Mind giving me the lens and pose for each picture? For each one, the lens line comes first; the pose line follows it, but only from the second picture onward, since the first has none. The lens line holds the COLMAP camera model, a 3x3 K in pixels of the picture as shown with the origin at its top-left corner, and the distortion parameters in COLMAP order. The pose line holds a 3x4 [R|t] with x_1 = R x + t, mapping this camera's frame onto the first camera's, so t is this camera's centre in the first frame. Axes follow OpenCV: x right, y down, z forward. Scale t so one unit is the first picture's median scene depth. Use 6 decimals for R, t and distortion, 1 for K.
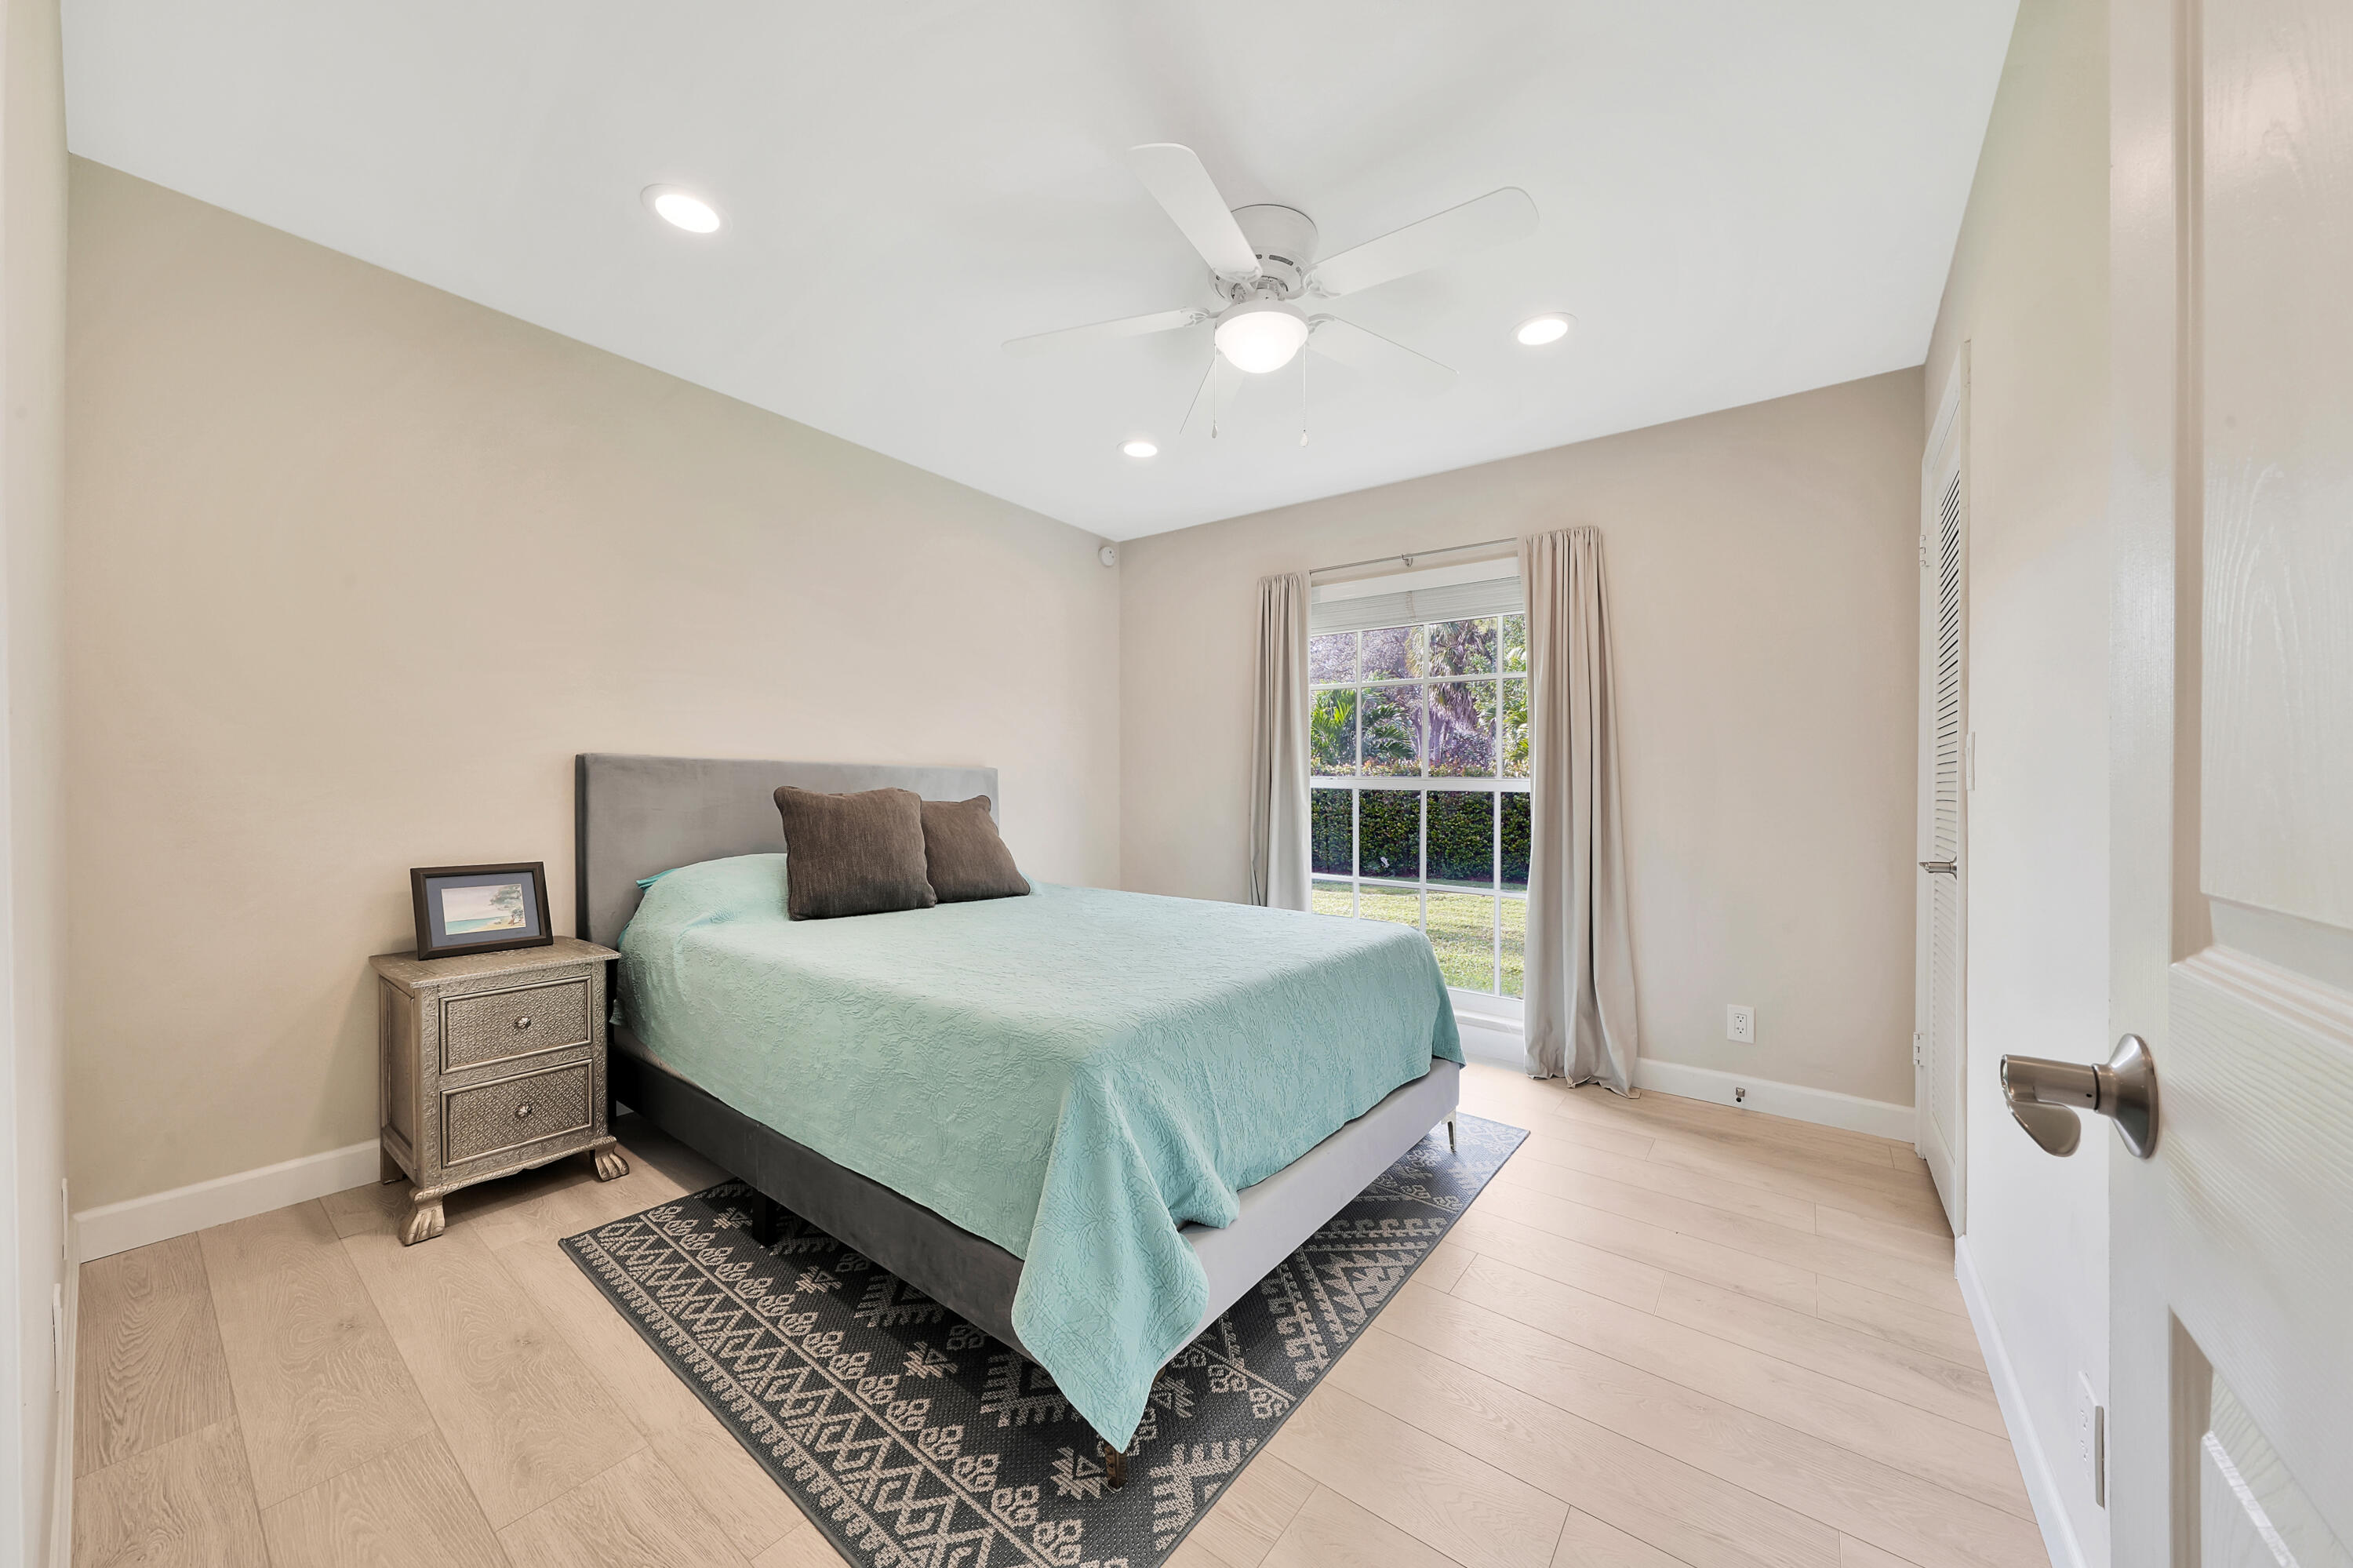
lens RADIAL K [[821.3, 0, 1193.7], [0, 821.3, 787.2], [0, 0, 1]] dist [-0.003780, -0.000183]
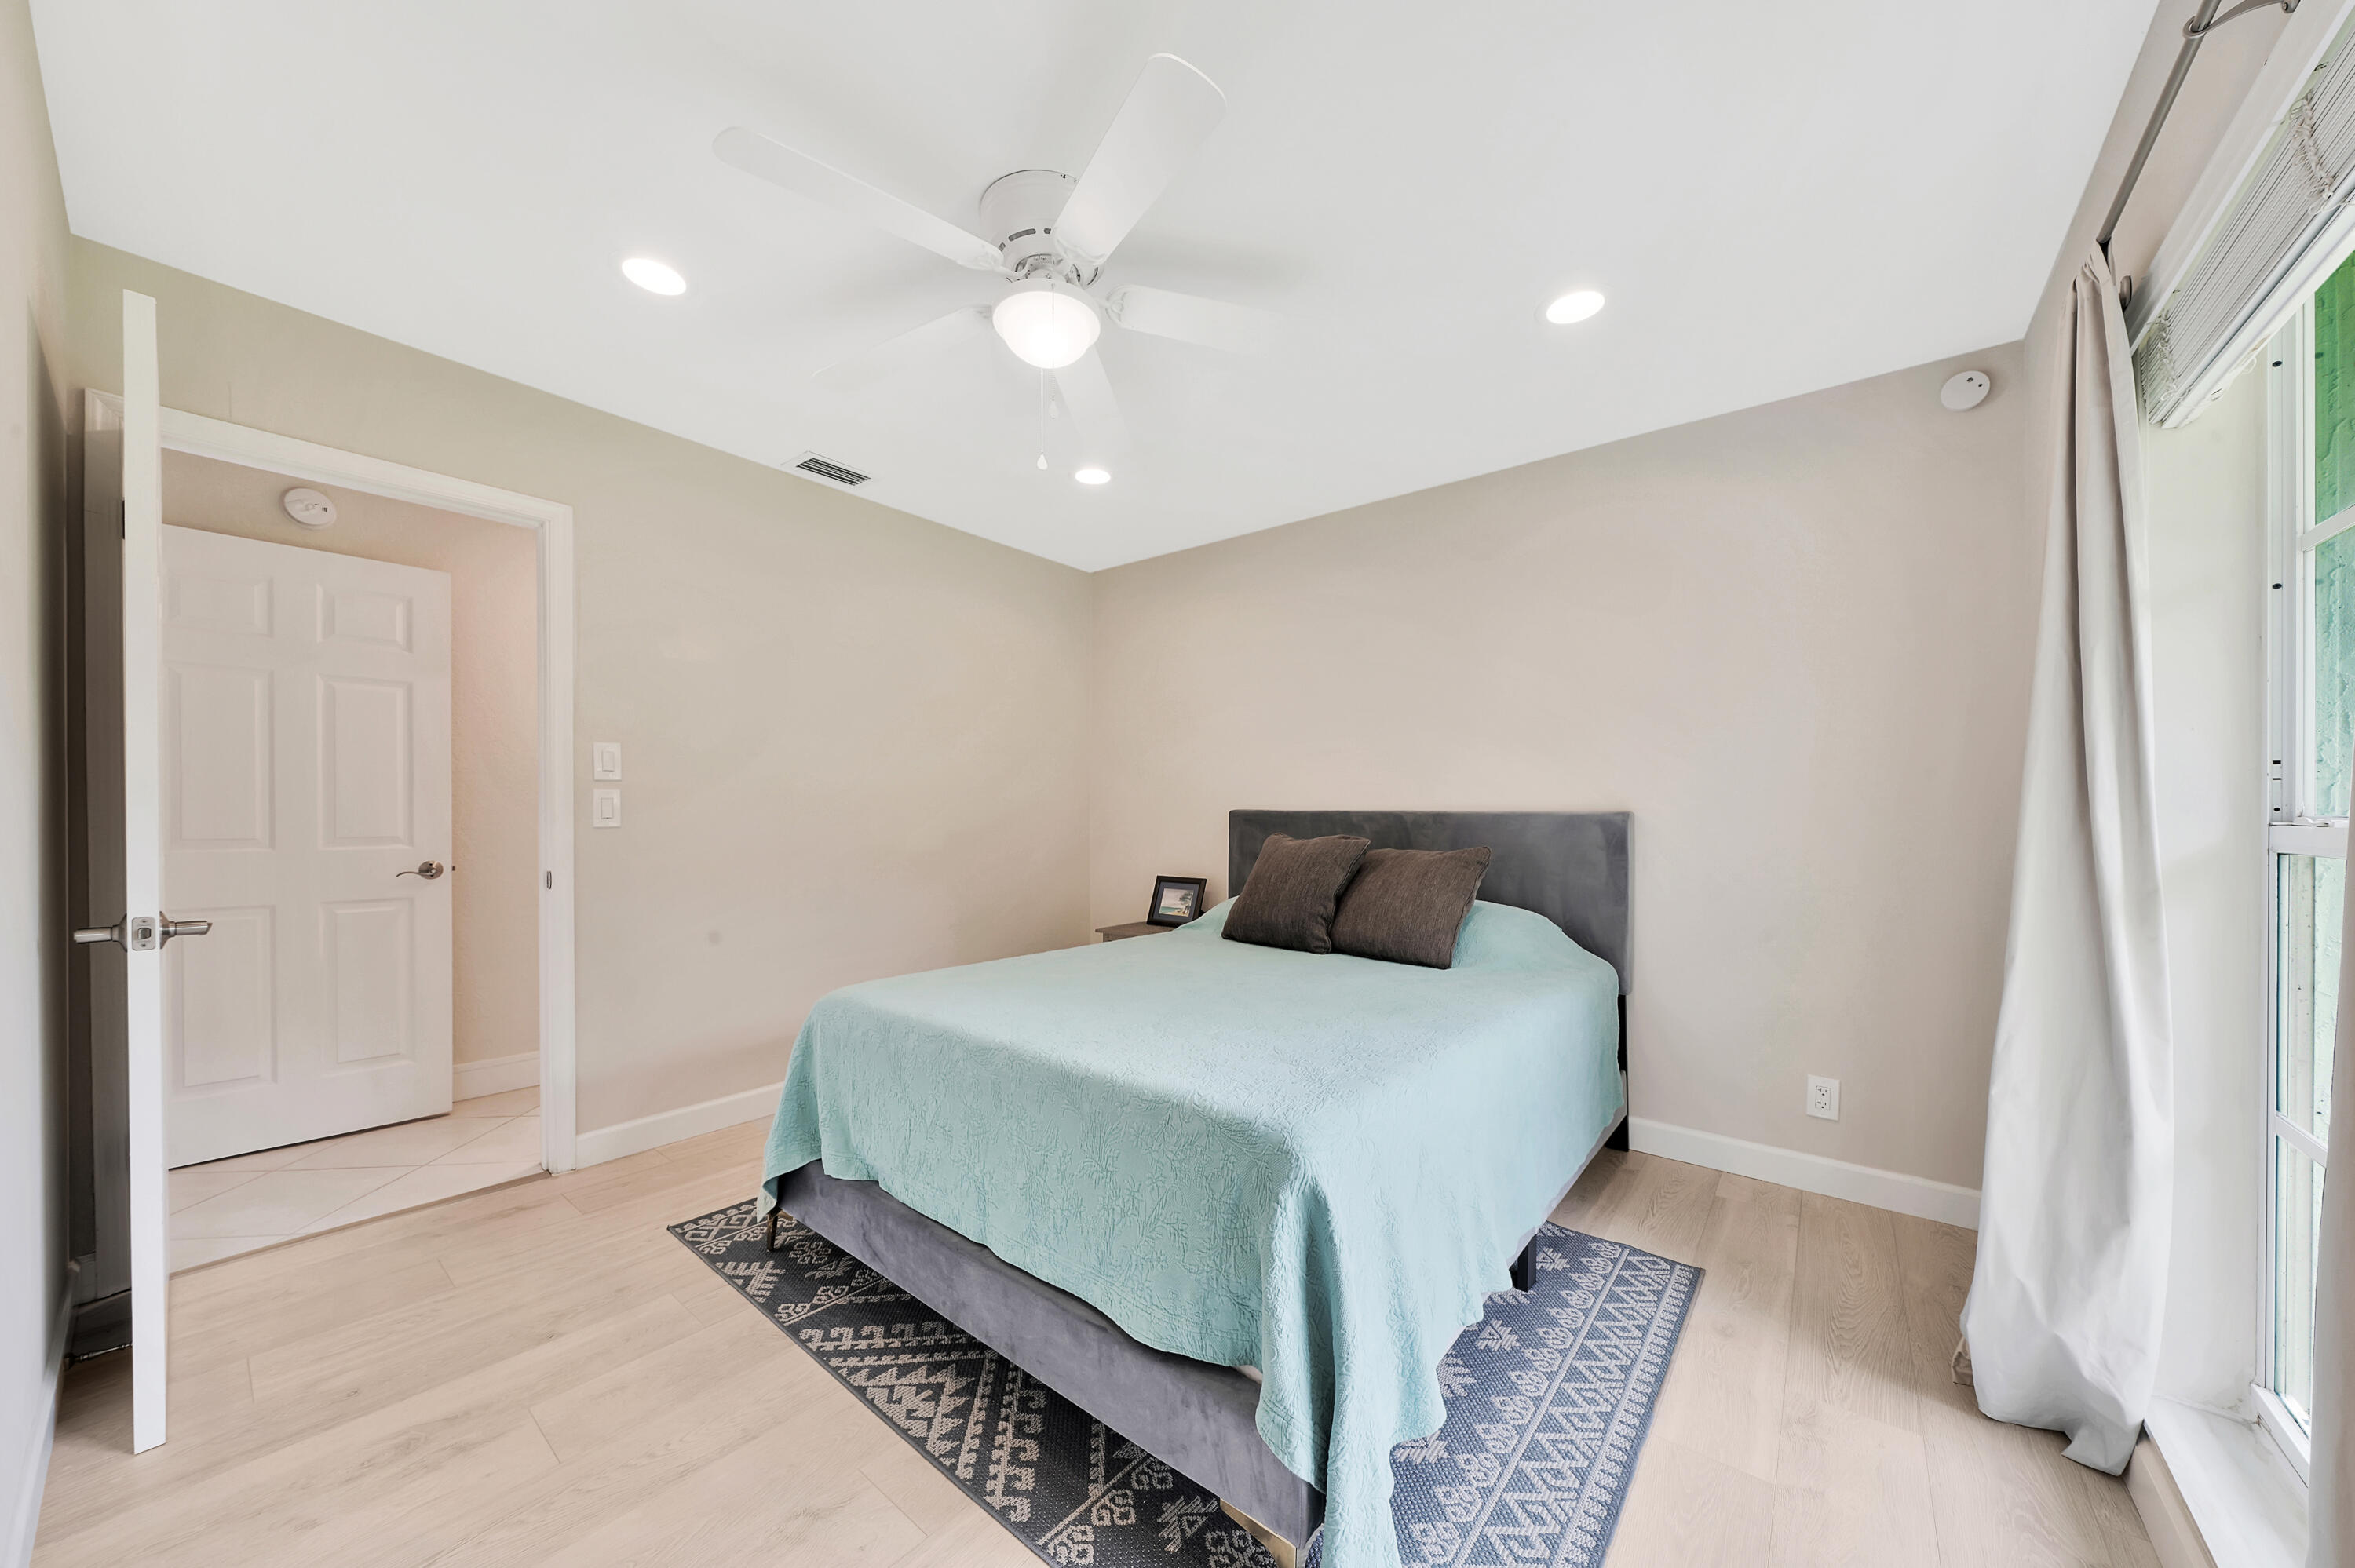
lens RADIAL K [[821.8, 0, 1132.5], [0, 821.8, 826.5], [0, 0, 1]] dist [-0.003780, -0.000183]
pose [[-0.070105, -0.000428, -0.997540, 1.045724], [-0.001019, 0.999999, -0.000357, -0.011624], [0.997539, 0.000991, -0.070106, 1.264195]]
